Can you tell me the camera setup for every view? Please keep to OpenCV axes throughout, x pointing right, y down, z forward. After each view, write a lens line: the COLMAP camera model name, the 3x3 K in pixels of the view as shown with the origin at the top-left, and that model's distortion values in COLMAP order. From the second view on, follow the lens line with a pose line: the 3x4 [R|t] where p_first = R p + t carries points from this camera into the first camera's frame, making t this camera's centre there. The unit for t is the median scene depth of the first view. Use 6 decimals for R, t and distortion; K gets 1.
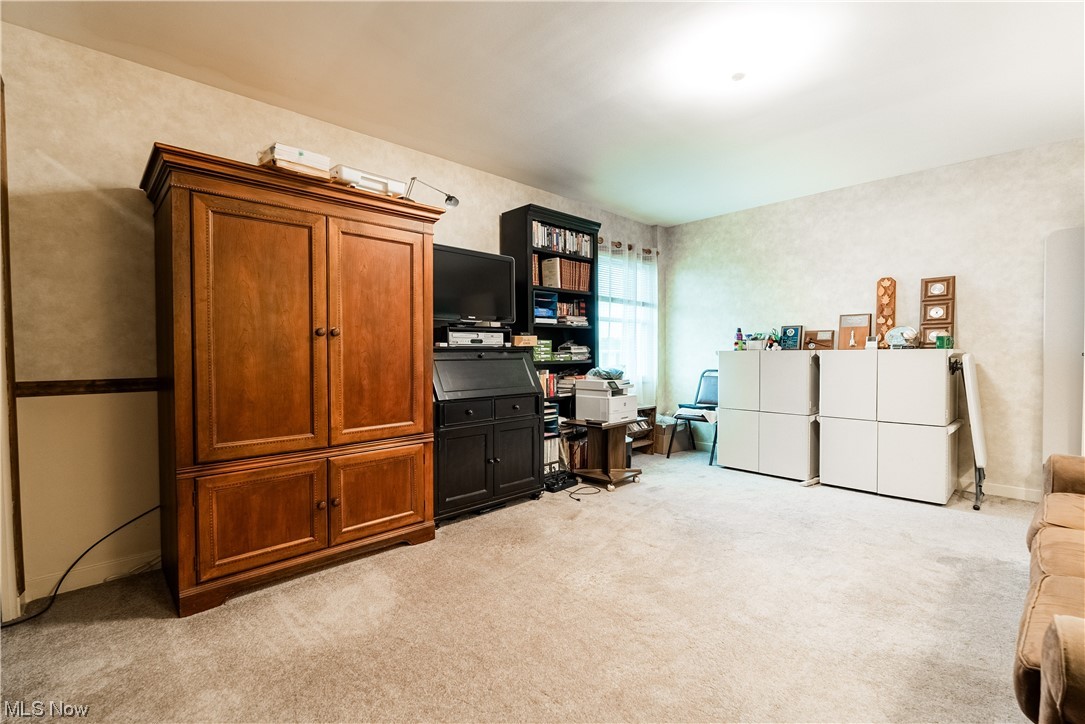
lens RADIAL K [[484.8, 0, 543.4], [0, 484.8, 362.0], [0, 0, 1]] dist [-0.003346, -0.000293]
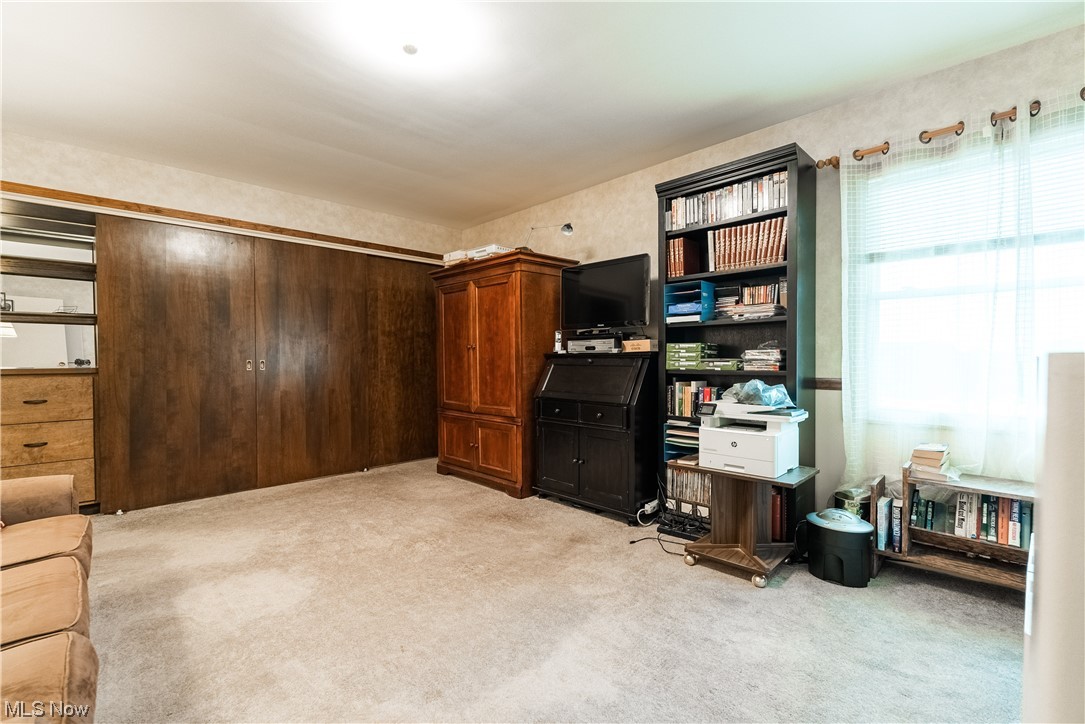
lens RADIAL K [[484.8, 0, 539.8], [0, 484.8, 362.8], [0, 0, 1]] dist [-0.003346, -0.000293]
pose [[-0.012975, 0.013124, -0.999830, 0.825094], [-0.019525, 0.999720, 0.013376, -0.020058], [0.999725, 0.019696, -0.012715, 0.800797]]
